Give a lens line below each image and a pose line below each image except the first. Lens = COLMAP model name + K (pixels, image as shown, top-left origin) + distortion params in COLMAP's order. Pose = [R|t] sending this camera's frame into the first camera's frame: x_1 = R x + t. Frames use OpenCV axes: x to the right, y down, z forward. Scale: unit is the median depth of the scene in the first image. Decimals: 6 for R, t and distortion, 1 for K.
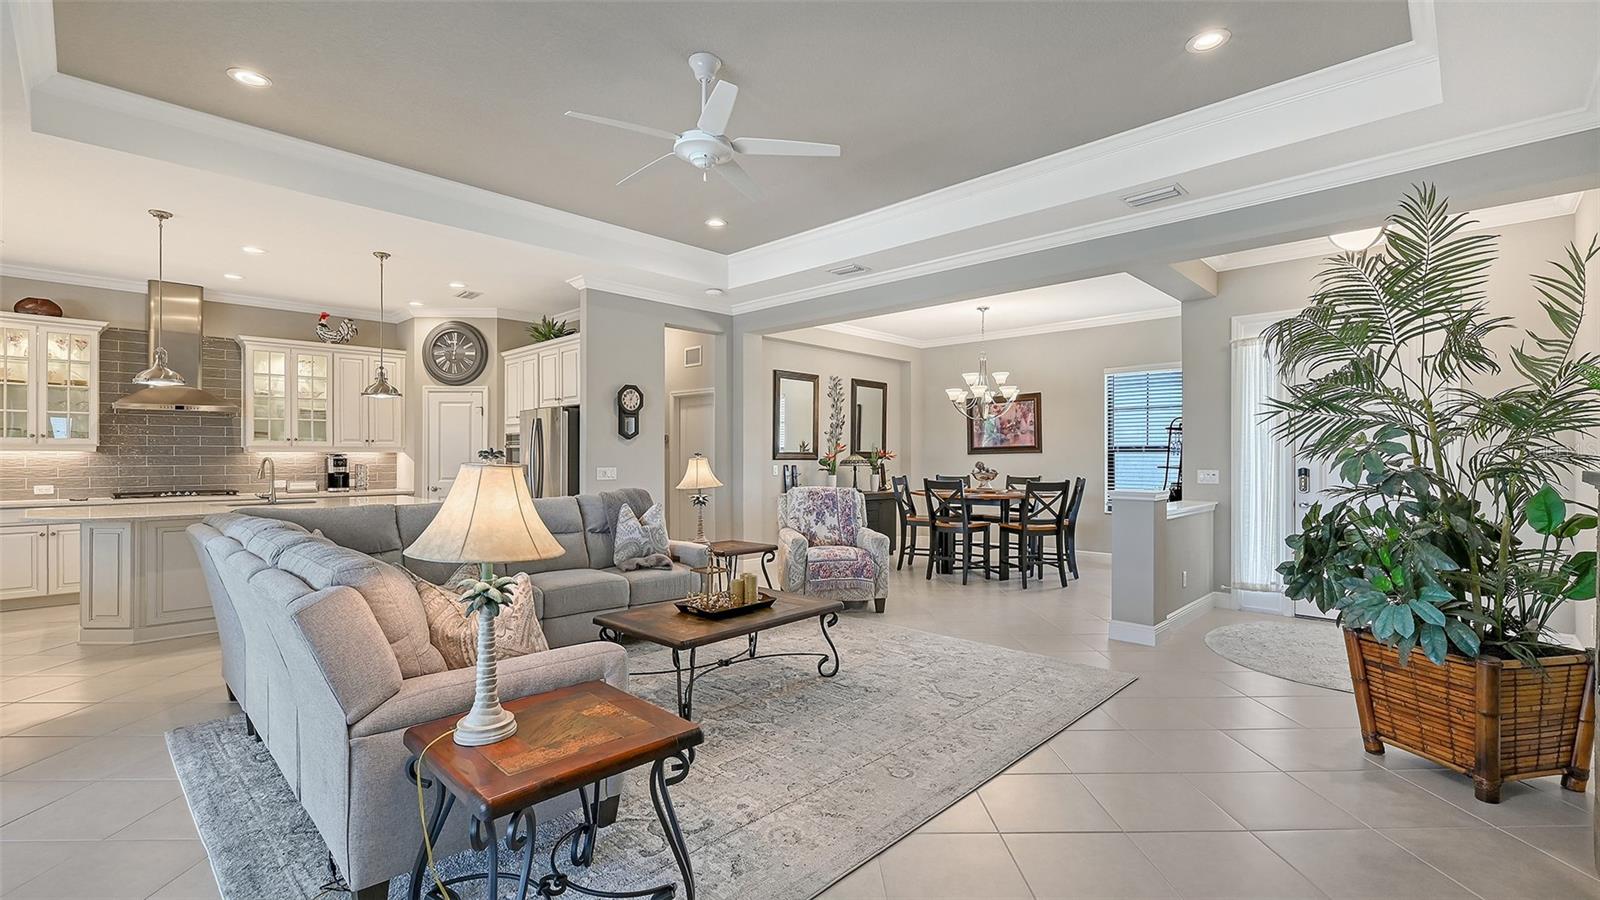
lens RADIAL K [[694.1, 0, 801.8], [0, 694.1, 457.5], [0, 0, 1]] dist [0.000711, -0.000058]
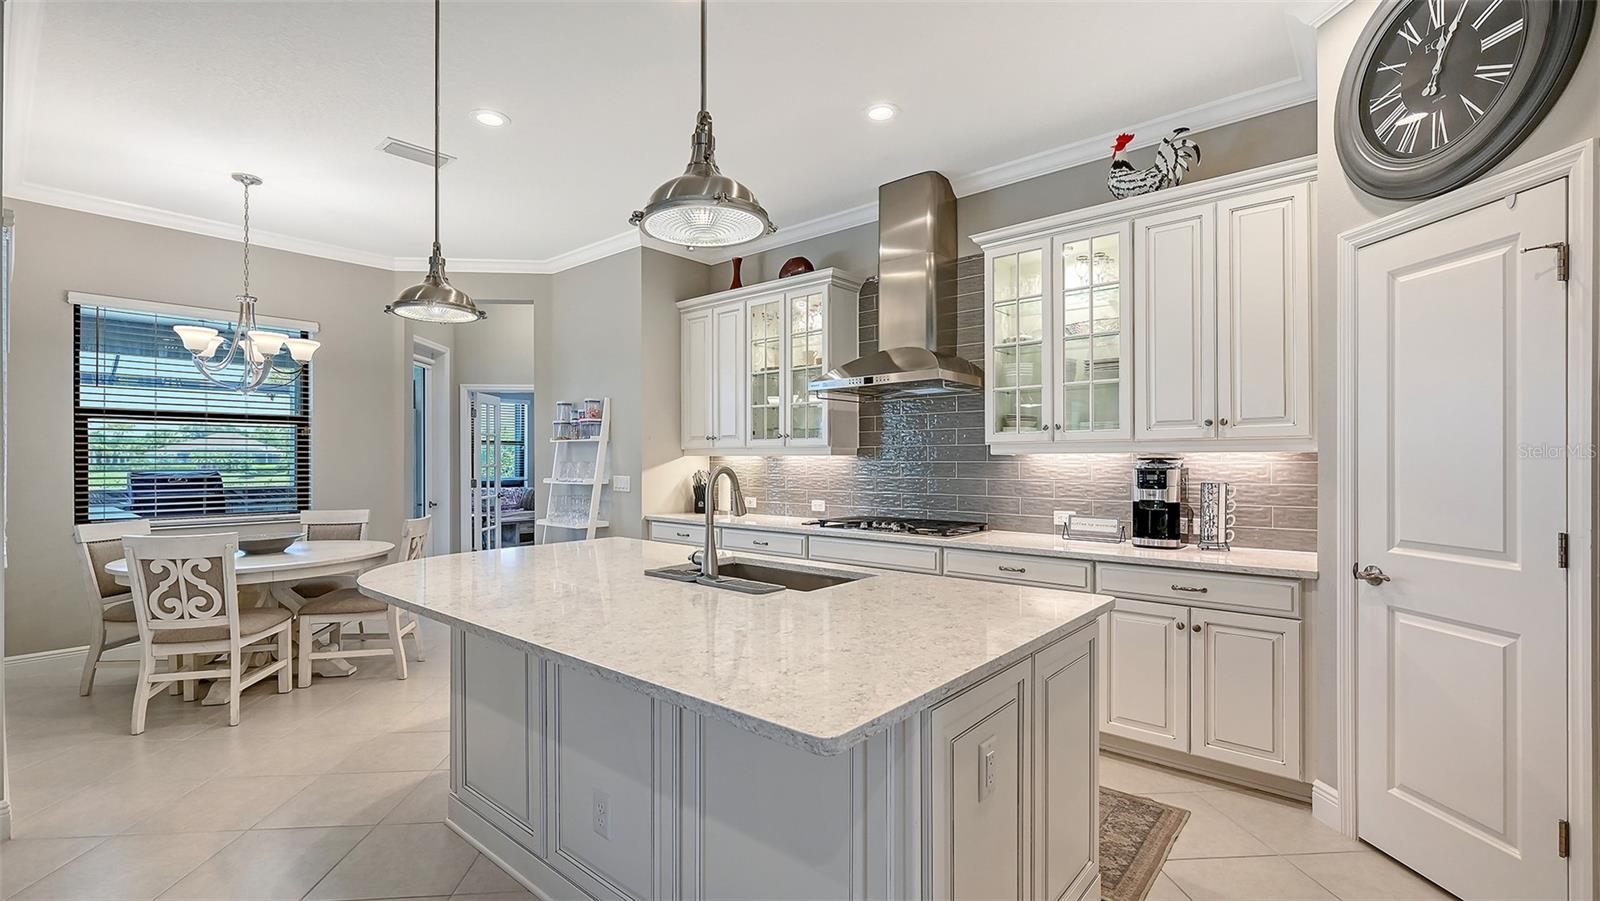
lens RADIAL K [[694.1, 0, 801.8], [0, 694.1, 458.0], [0, 0, 1]] dist [0.000711, -0.000058]
pose [[0.060910, -0.003142, -0.998138, -0.253834], [-0.000318, 0.999995, -0.003167, -0.003322], [0.998143, 0.000510, 0.060908, 0.742974]]
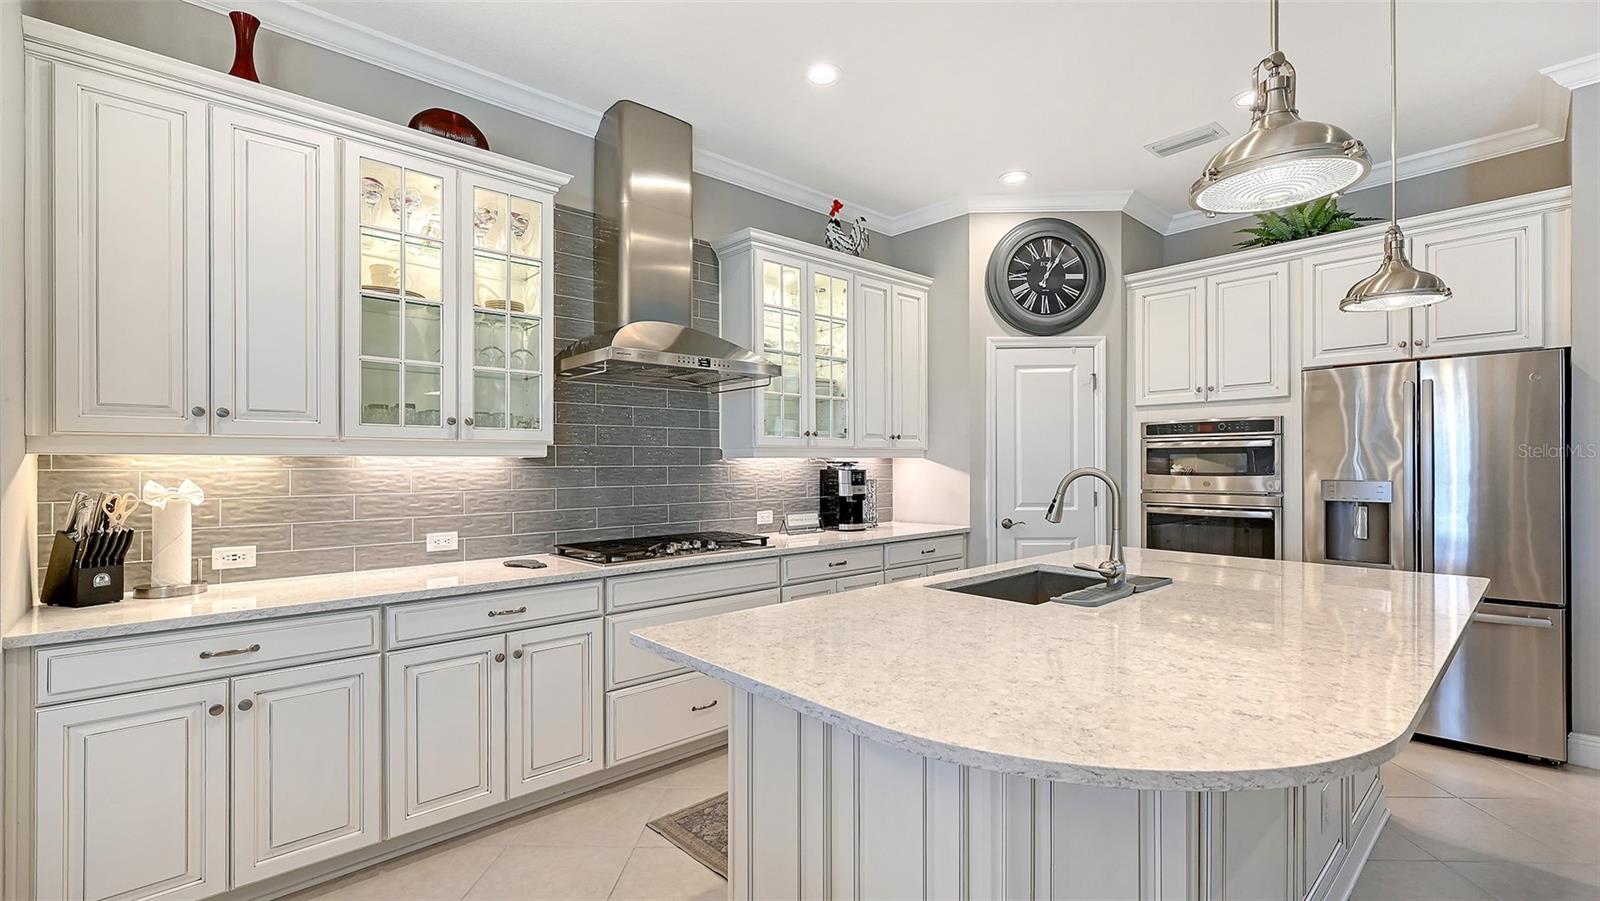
lens RADIAL K [[698.8, 0, 809.6], [0, 698.8, 459.0], [0, 0, 1]] dist [0.002278, 0.000154]
pose [[0.998533, -0.003650, -0.054028, -0.655250], [0.003258, 0.999968, -0.007339, -0.002973], [0.054053, 0.007152, 0.998512, 0.439148]]
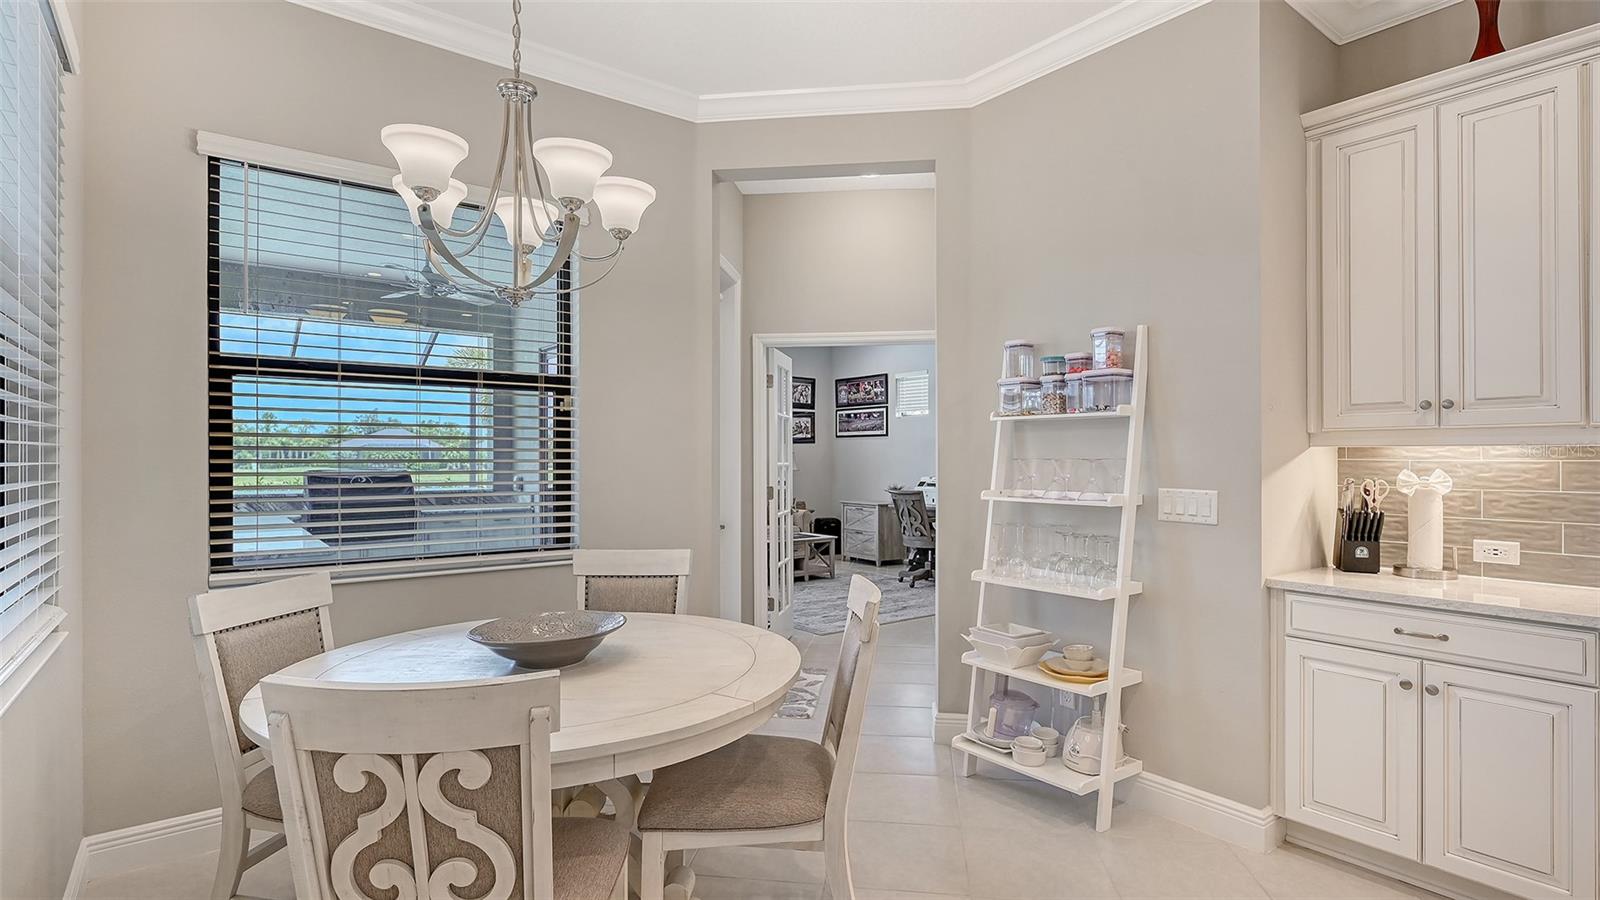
lens RADIAL K [[787.2, 0, 805.2], [0, 787.2, 454.2], [0, 0, 1]] dist [-0.003118, -0.000204]
pose [[-0.147377, -0.003543, -0.989074, -0.552905], [-0.002637, 0.999991, -0.003190, -0.002272], [0.989077, 0.002139, -0.147386, 0.493611]]
